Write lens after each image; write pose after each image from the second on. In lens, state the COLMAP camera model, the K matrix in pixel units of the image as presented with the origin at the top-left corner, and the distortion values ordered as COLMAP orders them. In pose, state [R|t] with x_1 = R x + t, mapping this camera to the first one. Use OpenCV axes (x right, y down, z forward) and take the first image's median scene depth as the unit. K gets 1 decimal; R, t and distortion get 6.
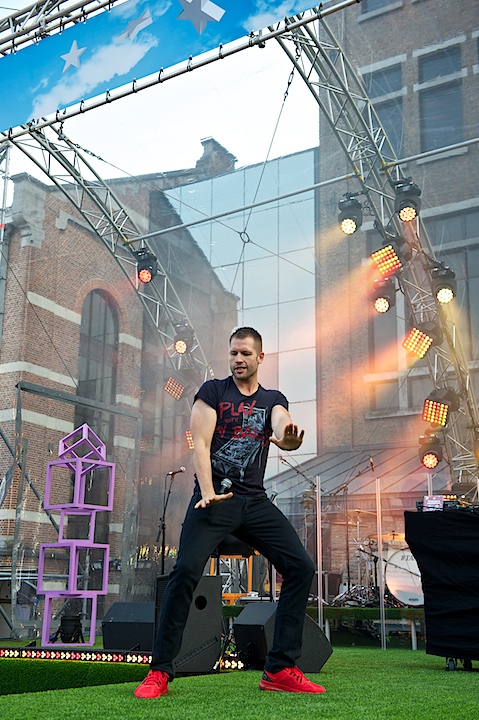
lens RADIAL K [[899.5, 0, 239.5], [0, 899.5, 360.0], [0, 0, 1]] dist [0.107975, 0.026417]
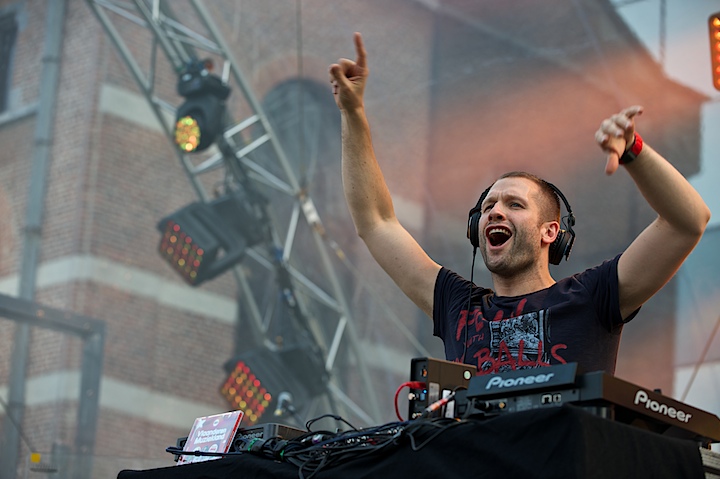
lens RADIAL K [[2141.0, 0, 360.0], [0, 2141.0, 239.5], [0, 0, 1]] dist [0.035394, 0.051621]
pose [[0.967403, -0.030482, -0.251400, 0.242225], [0.021129, 0.998983, -0.039822, 0.070919], [0.252359, 0.033212, 0.967064, 0.216379]]
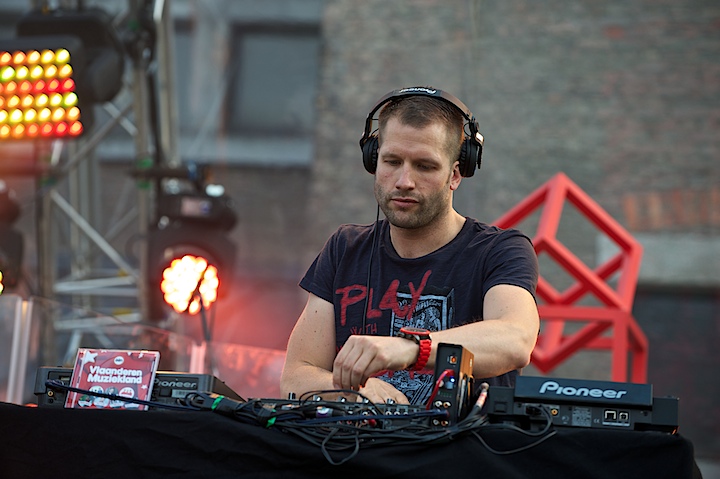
lens RADIAL K [[3170.5, 0, 360.0], [0, 3170.5, 239.5], [0, 0, 1]] dist [1.378568, -0.766937]
pose [[0.922894, 0.134288, 0.360879, -0.020522], [-0.160587, 0.986051, 0.043754, 0.042392], [-0.349969, -0.098333, 0.931586, 0.110590]]
